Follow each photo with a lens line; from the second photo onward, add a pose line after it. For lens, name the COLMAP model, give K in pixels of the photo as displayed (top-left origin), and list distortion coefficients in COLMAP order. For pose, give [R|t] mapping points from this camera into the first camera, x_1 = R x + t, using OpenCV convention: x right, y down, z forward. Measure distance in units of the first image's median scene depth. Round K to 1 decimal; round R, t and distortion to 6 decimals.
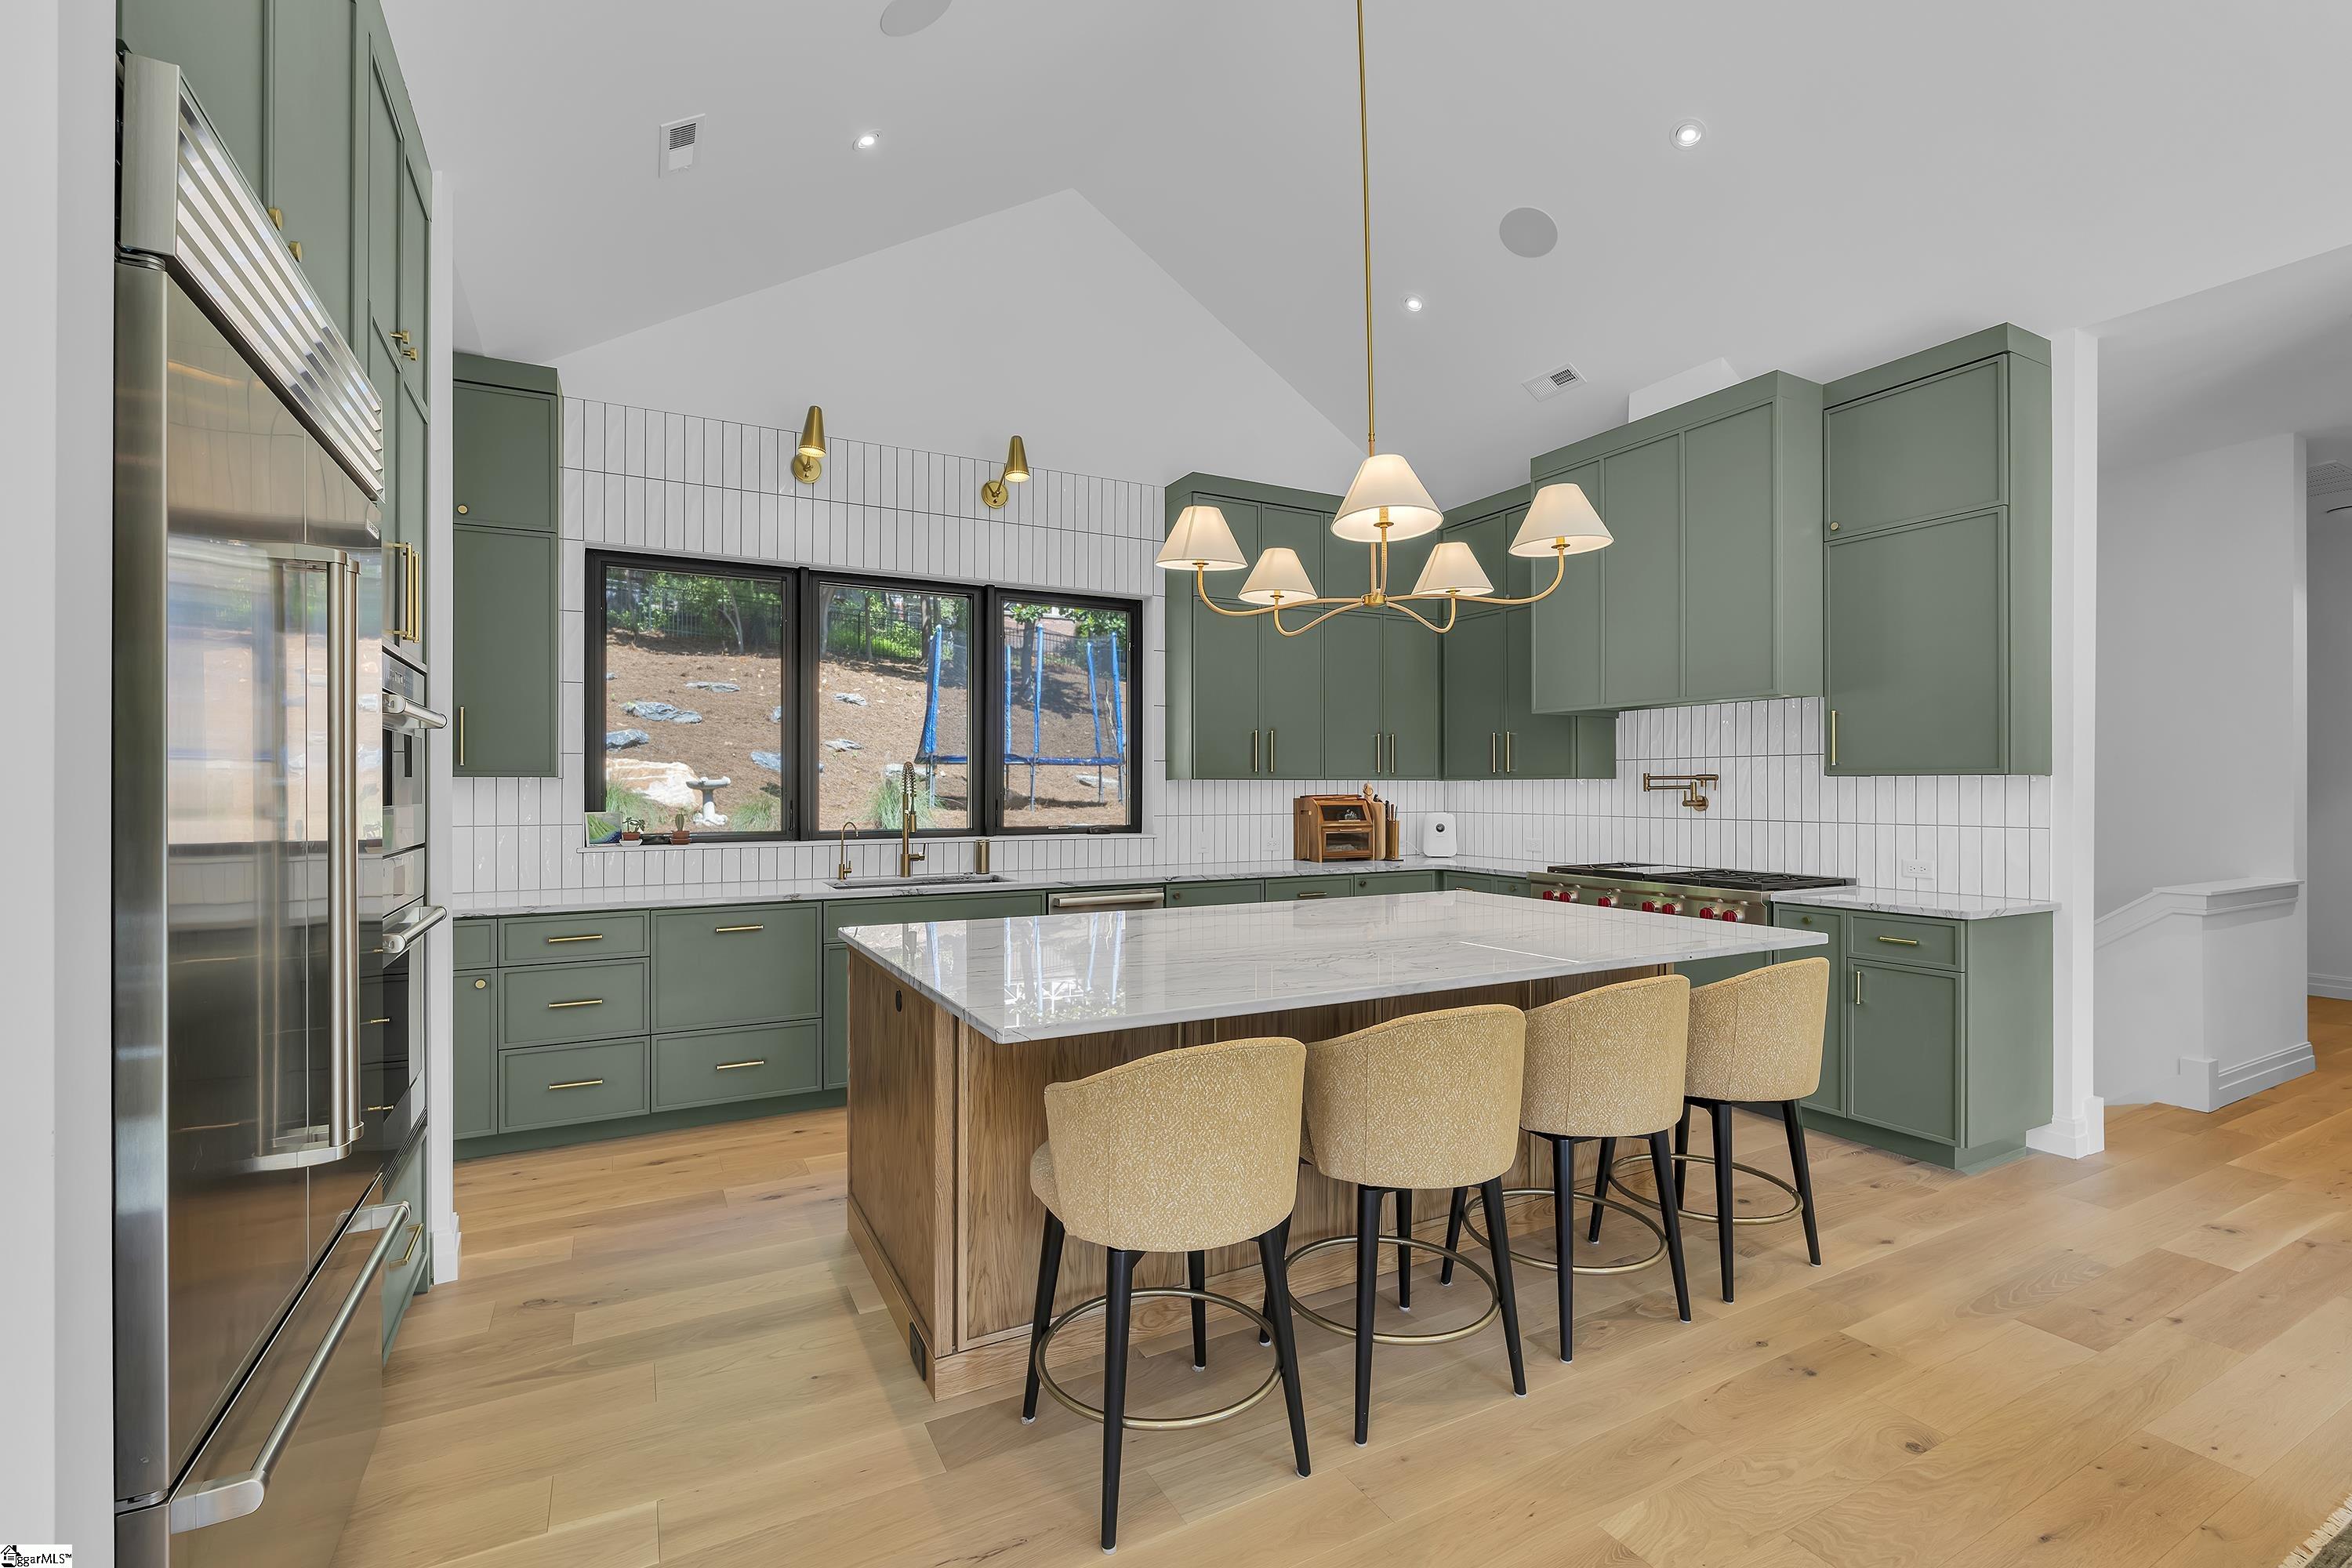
lens RADIAL K [[1032.1, 0, 1169.3], [0, 1032.1, 784.8], [0, 0, 1]] dist [-0.004787, 0.001108]
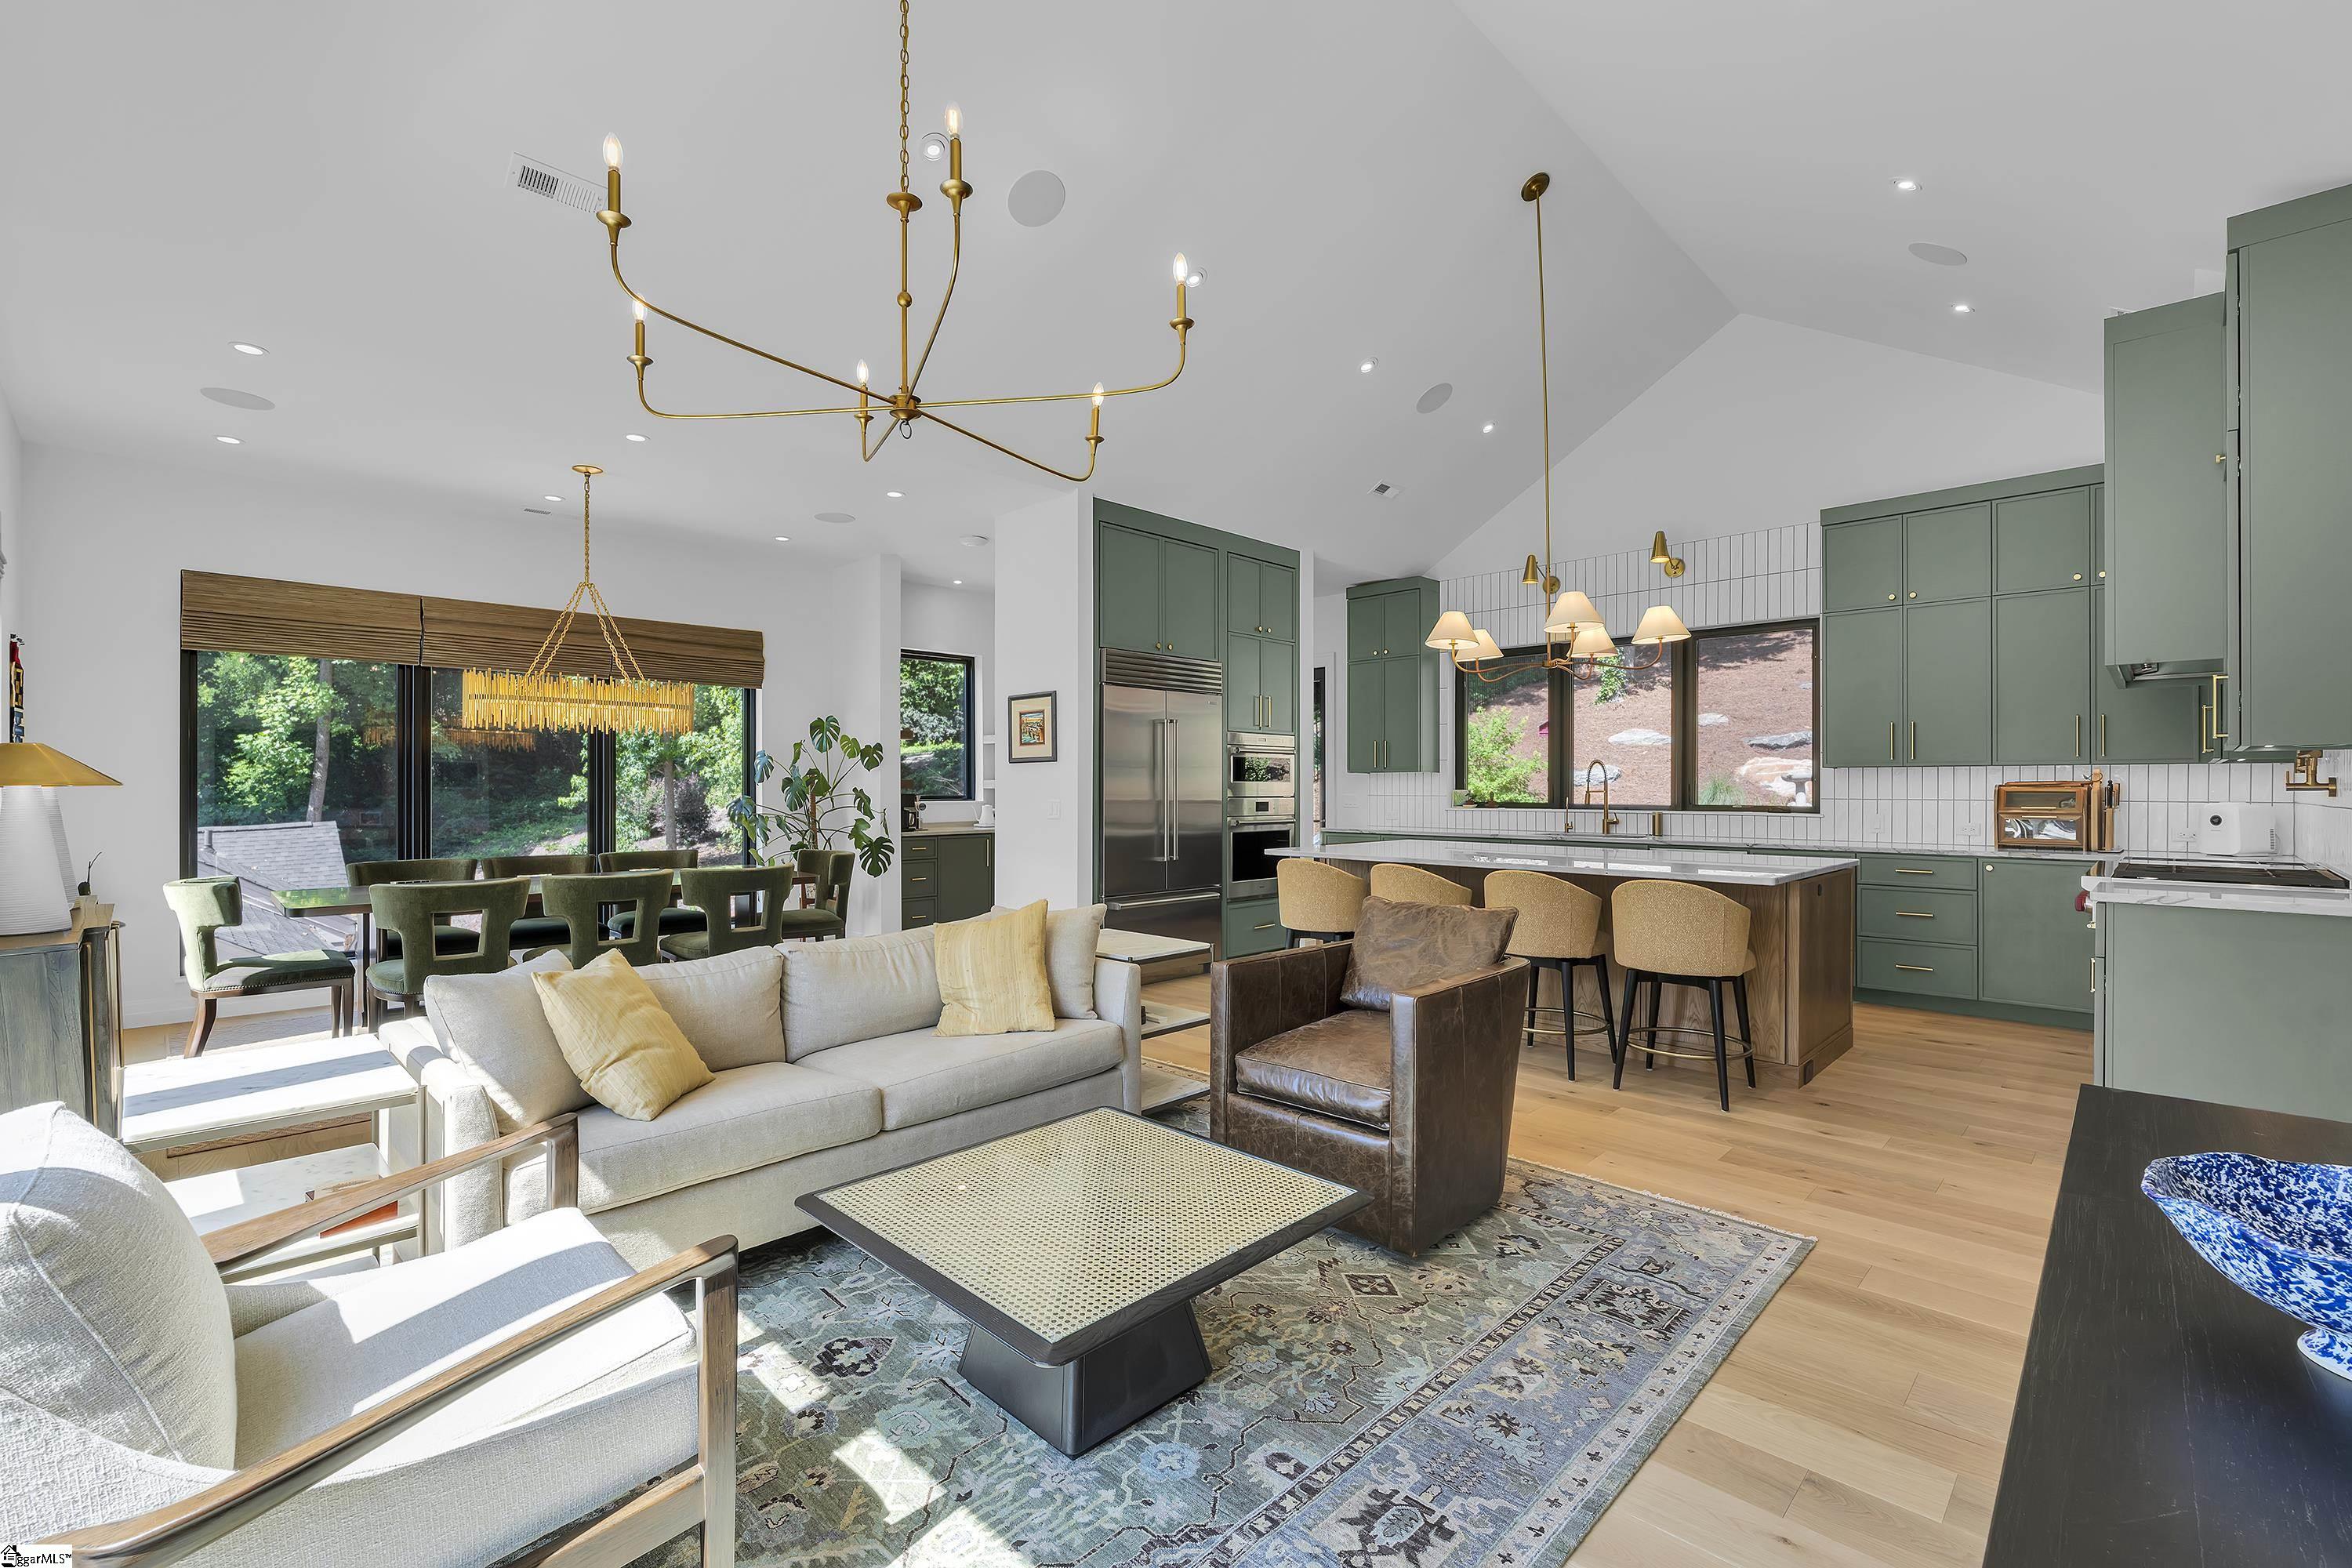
lens RADIAL K [[1032.1, 0, 1181.2], [0, 1032.1, 788.8], [0, 0, 1]] dist [-0.004787, 0.001108]
pose [[0.297924, 0.000514, -0.954590, 0.957708], [-0.000056, 1.000000, 0.000521, 0.019206], [0.954590, -0.000102, 0.297924, -0.062134]]
